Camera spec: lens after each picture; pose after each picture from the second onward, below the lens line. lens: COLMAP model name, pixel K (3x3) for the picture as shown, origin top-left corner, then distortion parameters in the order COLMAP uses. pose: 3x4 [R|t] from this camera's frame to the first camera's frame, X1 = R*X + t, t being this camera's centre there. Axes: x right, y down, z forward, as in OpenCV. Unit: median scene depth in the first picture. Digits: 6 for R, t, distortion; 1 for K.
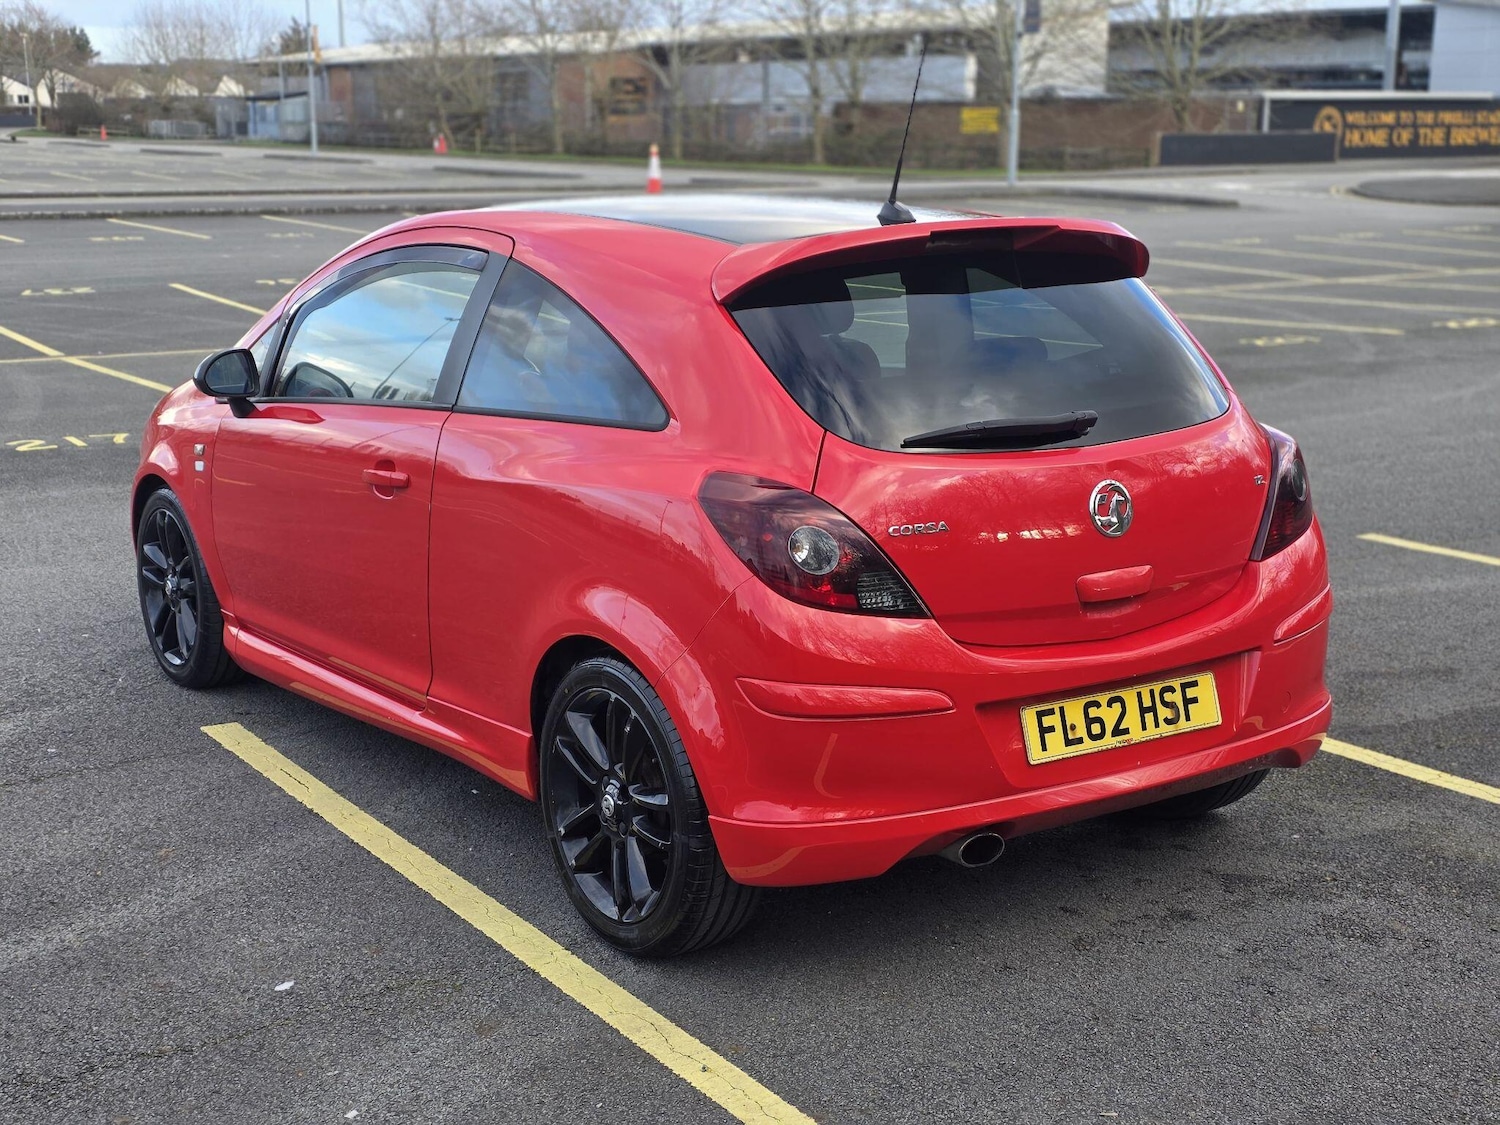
lens RADIAL K [[1972.9, 0, 747.9], [0, 1972.9, 571.1], [0, 0, 1]] dist [0.070584, 0.000000]
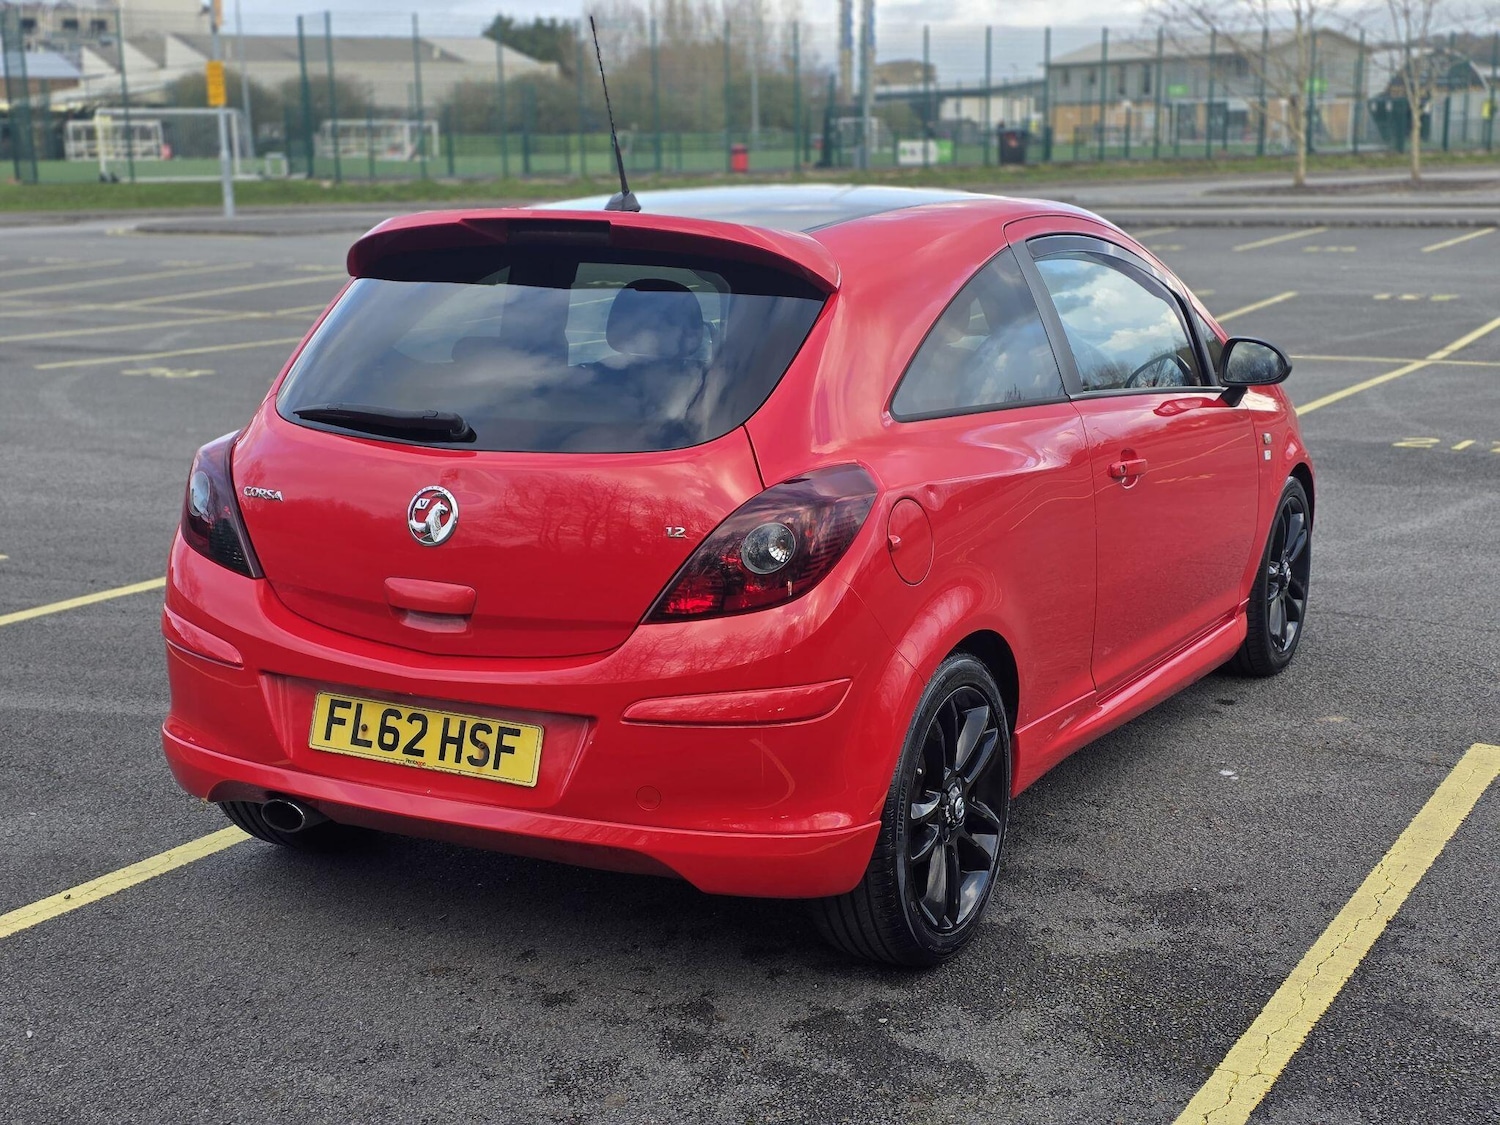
lens RADIAL K [[1972.9, 0, 770.7], [0, 1972.9, 537.3], [0, 0, 1]] dist [0.070584, 0.000000]
pose [[0.471982, 0.163410, -0.866331, 1.030276], [-0.179519, 0.979897, 0.087029, -0.126951], [0.863137, 0.114446, 0.491829, 0.644143]]
